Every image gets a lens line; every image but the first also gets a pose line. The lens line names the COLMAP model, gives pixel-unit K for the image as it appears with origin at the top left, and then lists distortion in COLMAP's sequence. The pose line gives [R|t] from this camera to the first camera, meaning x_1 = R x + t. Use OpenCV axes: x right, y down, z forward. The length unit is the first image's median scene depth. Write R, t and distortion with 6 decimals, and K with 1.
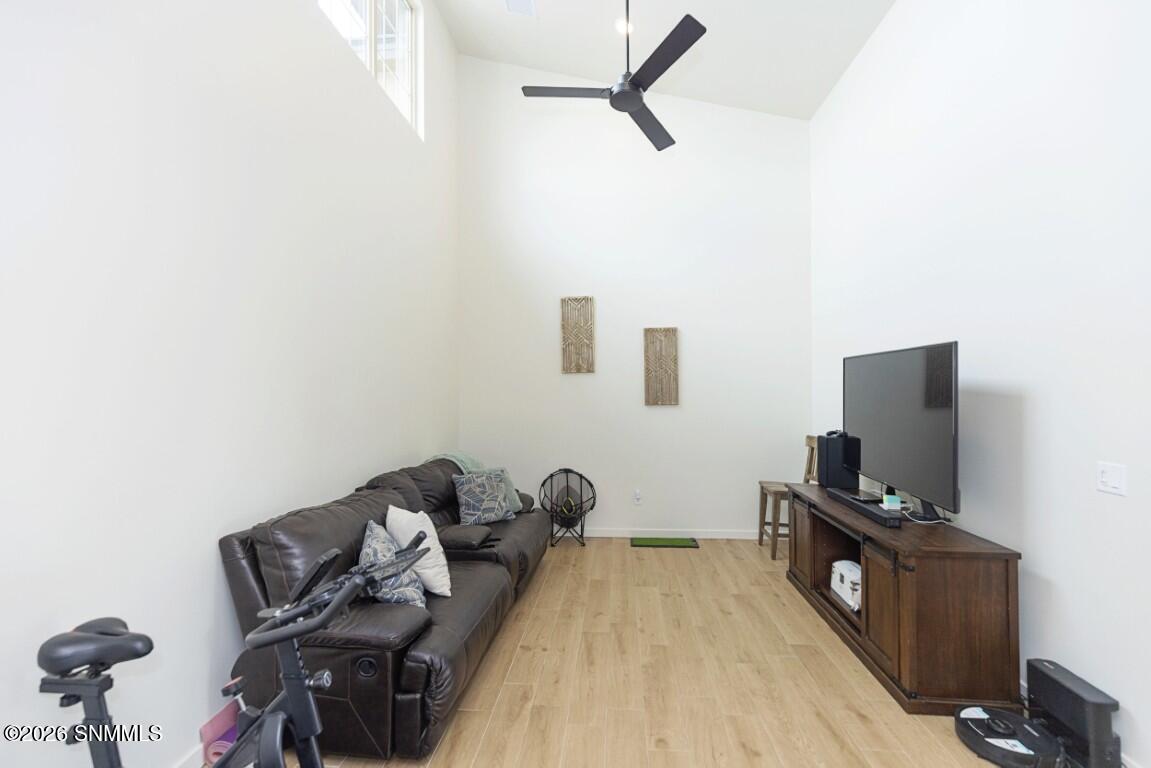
lens RADIAL K [[512.3, 0, 576.6], [0, 512.3, 380.5], [0, 0, 1]] dist [0.003272, -0.000524]
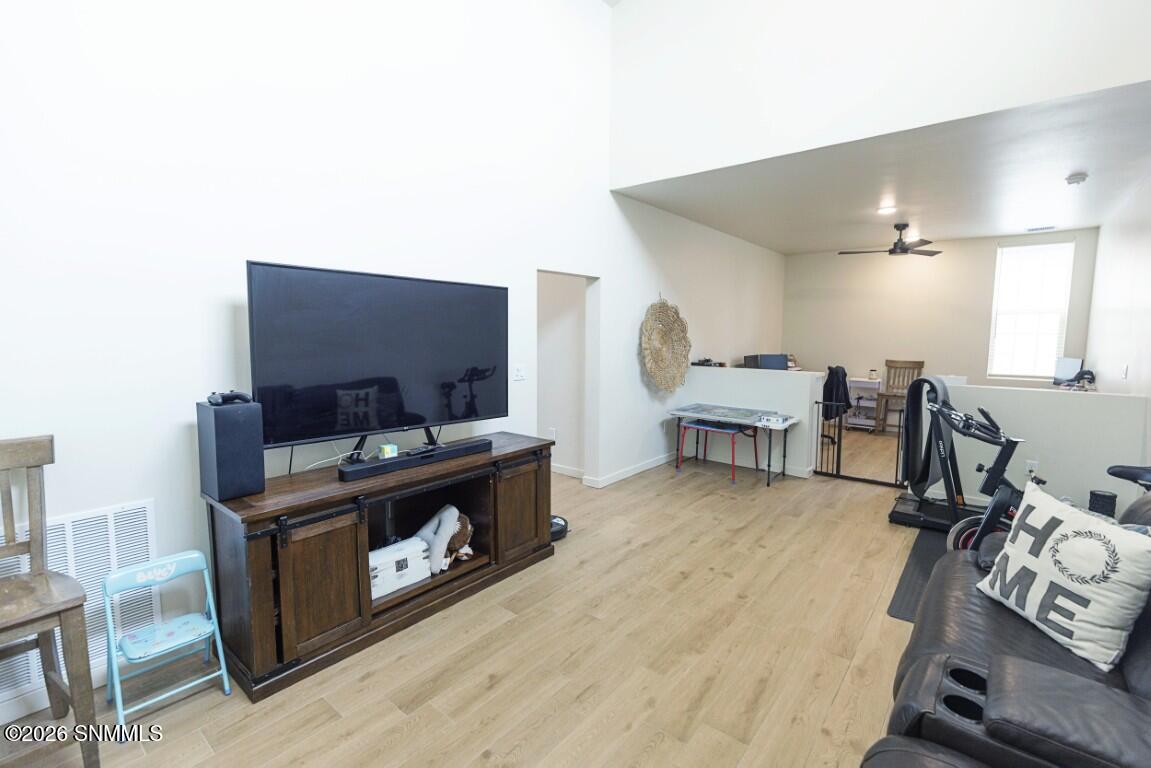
lens RADIAL K [[512.3, 0, 576.6], [0, 512.3, 380.5], [0, 0, 1]] dist [0.003272, -0.000524]
pose [[-0.823544, -0.061308, 0.563929, -0.141394], [-0.019494, 0.996614, 0.079880, 0.045976], [-0.566917, 0.054791, -0.821951, 1.693957]]
